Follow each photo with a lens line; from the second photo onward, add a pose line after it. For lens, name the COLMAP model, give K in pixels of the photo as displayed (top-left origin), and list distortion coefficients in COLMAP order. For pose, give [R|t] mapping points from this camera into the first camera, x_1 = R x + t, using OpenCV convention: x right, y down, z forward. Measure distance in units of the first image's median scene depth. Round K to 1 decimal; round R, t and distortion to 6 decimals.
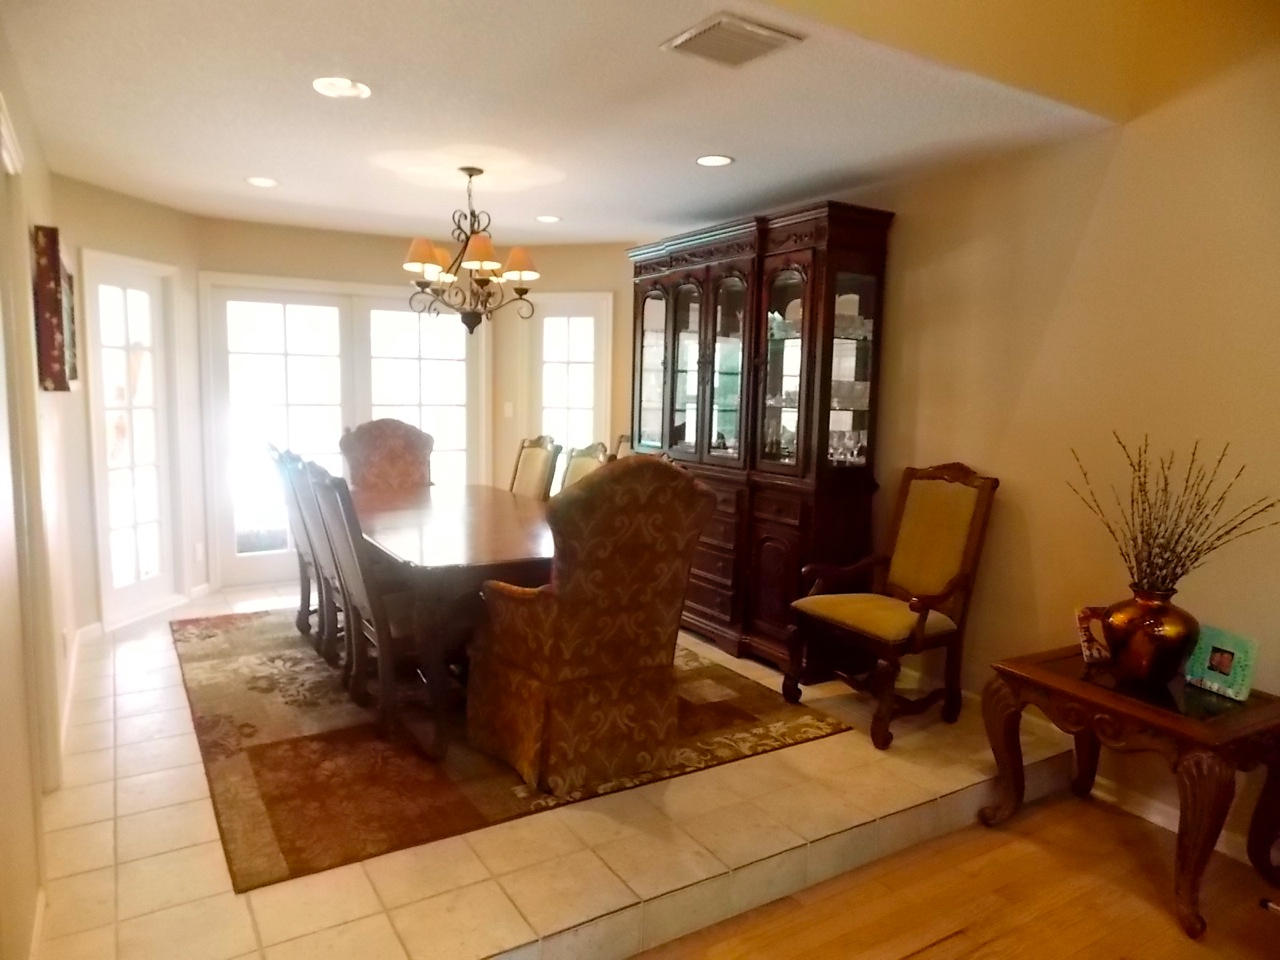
lens RADIAL K [[839.1, 0, 640.0], [0, 839.1, 480.0], [0, 0, 1]] dist [-0.004833, 0.000016]
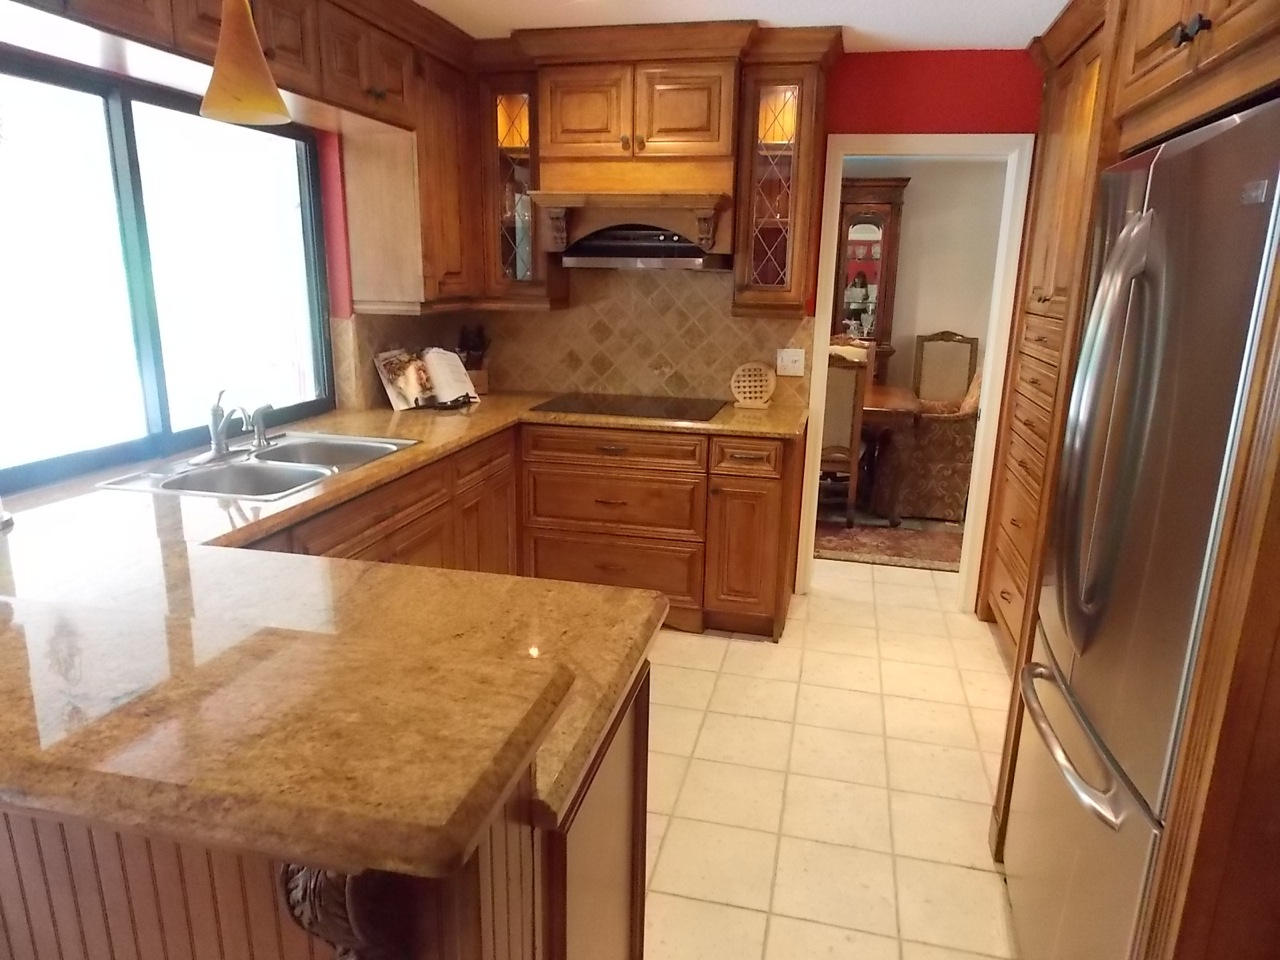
lens RADIAL K [[839.1, 0, 640.0], [0, 839.1, 480.0], [0, 0, 1]] dist [-0.004833, 0.000016]
pose [[0.714800, -0.179118, 0.676001, -1.728174], [0.077920, 0.981023, 0.177547, -0.095762], [-0.694974, -0.074236, 0.715192, 0.148948]]
